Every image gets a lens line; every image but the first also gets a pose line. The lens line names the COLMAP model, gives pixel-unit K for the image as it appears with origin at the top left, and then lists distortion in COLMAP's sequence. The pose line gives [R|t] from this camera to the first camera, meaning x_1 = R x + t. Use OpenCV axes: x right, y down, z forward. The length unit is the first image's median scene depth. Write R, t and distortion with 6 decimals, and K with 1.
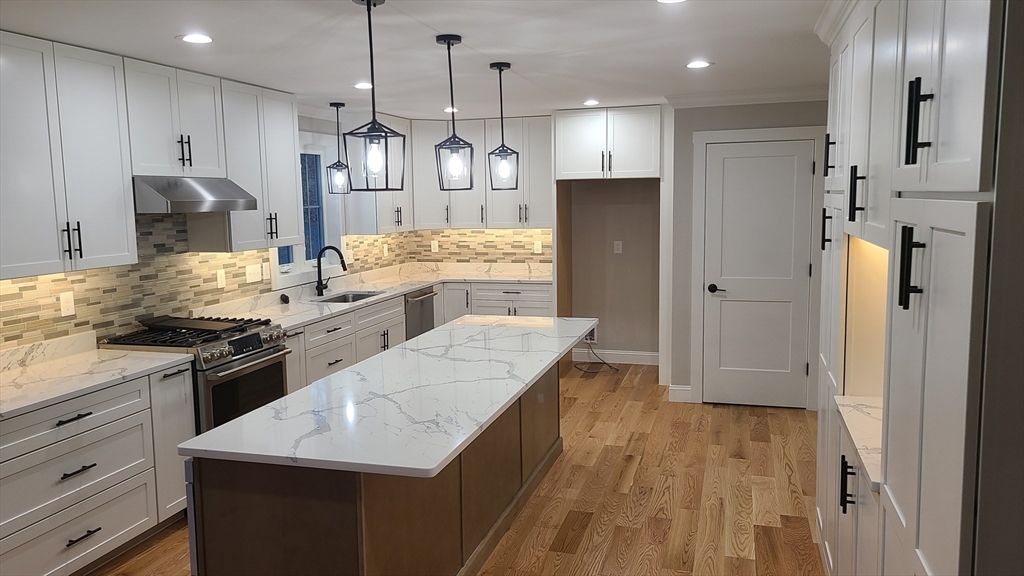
lens RADIAL K [[761.0, 0, 504.7], [0, 761.0, 284.8], [0, 0, 1]] dist [0.068774, 0.000427]
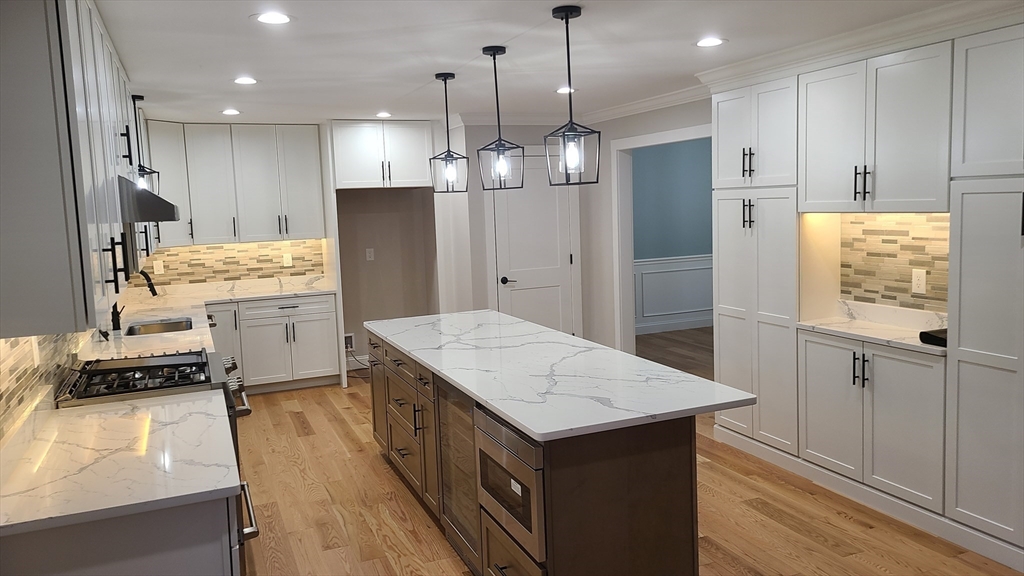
lens RADIAL K [[761.0, 0, 504.7], [0, 761.0, 284.8], [0, 0, 1]] dist [0.068774, 0.000427]
pose [[0.769139, -0.083104, 0.633655, -0.355167], [0.100139, 0.994933, 0.008935, 0.000657], [-0.631187, 0.056581, 0.773564, 0.079428]]
